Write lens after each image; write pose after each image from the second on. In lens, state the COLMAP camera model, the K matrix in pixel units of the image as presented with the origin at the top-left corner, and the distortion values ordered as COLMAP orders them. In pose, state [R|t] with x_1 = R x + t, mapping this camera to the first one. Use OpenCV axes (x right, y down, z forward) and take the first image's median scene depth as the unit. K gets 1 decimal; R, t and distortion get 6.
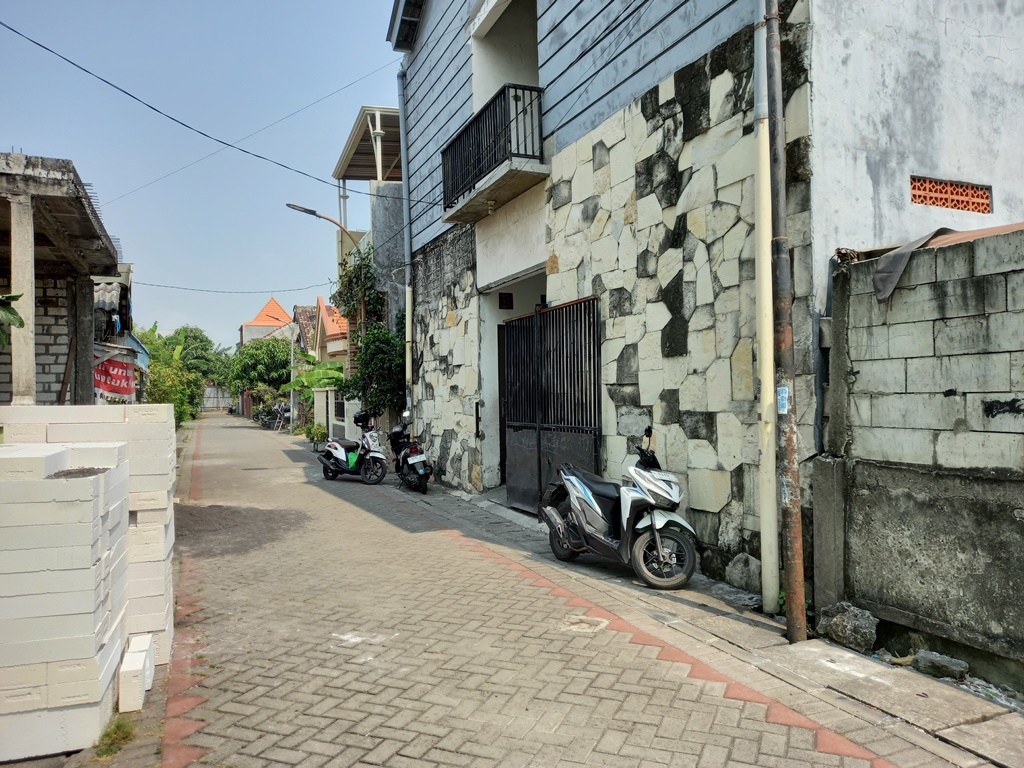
lens RADIAL K [[758.8, 0, 512.3], [0, 758.8, 377.9], [0, 0, 1]] dist [0.094595, 0.003544]
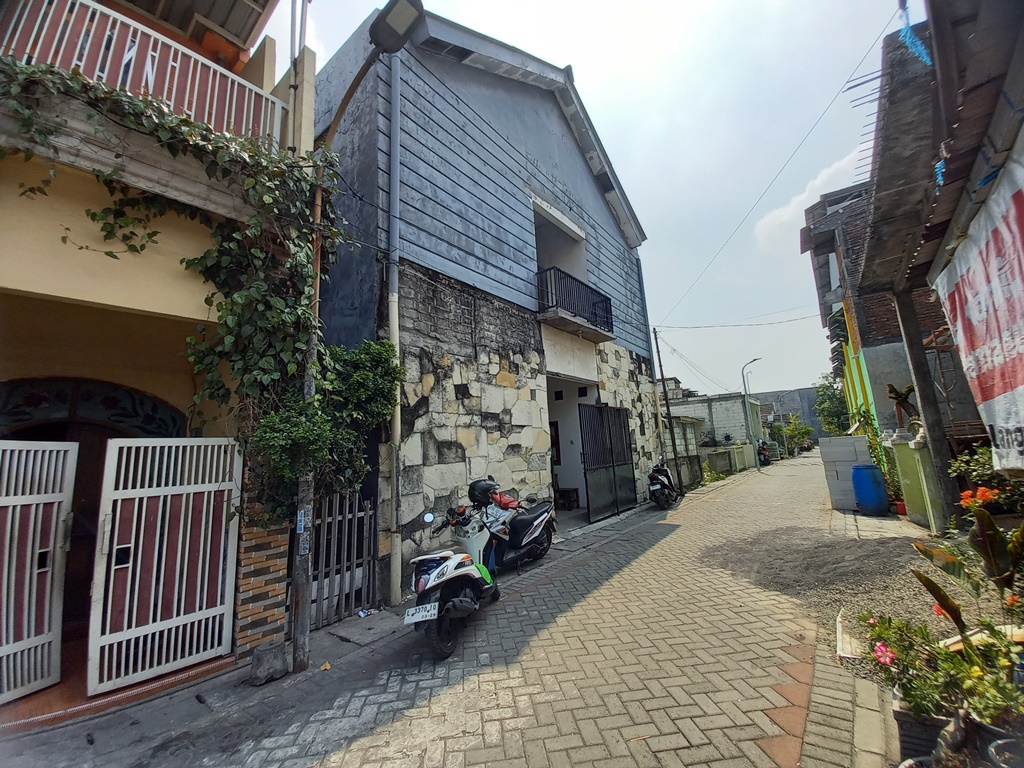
lens RADIAL K [[395.5, 0, 513.0], [0, 395.5, 384.0], [0, 0, 1]] dist [-0.002287, -0.002198]
pose [[-0.476715, 0.196319, 0.856856, -0.992518], [0.046594, 0.979016, -0.198385, 0.064780], [-0.877822, -0.054649, -0.475859, 2.266053]]
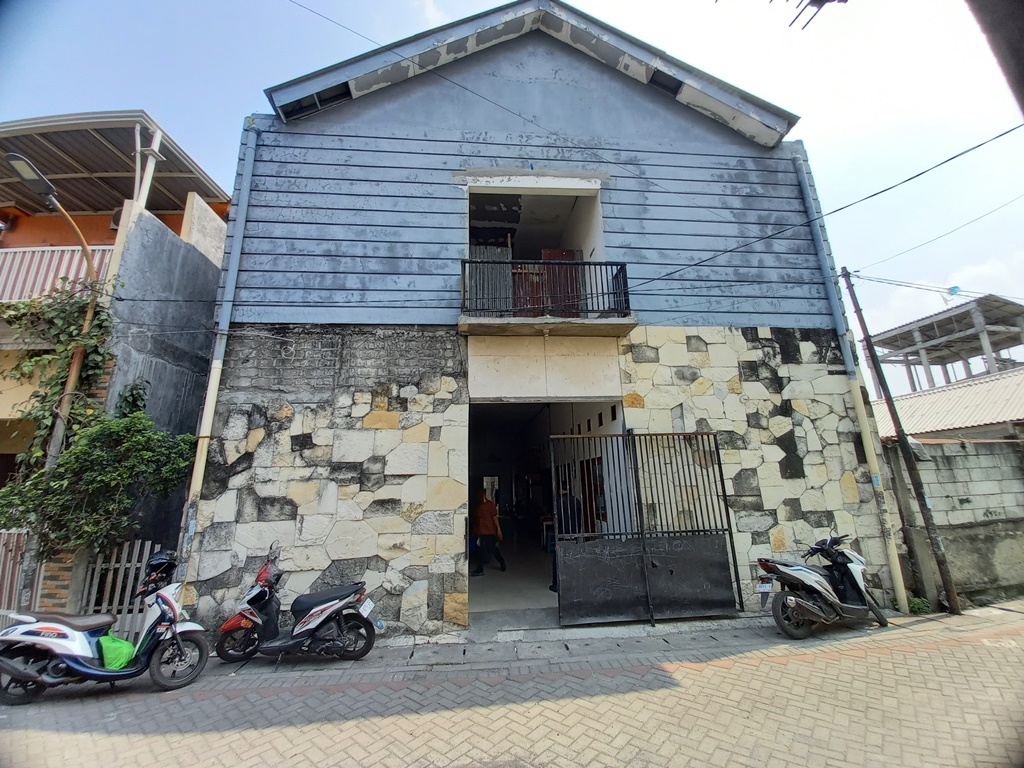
lens RADIAL K [[395.5, 0, 509.2], [0, 395.5, 386.6], [0, 0, 1]] dist [-0.002287, -0.002198]
pose [[0.302186, 0.241593, 0.922126, -0.839956], [-0.002072, 0.967515, -0.252806, -0.001743], [-0.953247, 0.074484, 0.292870, 1.317543]]
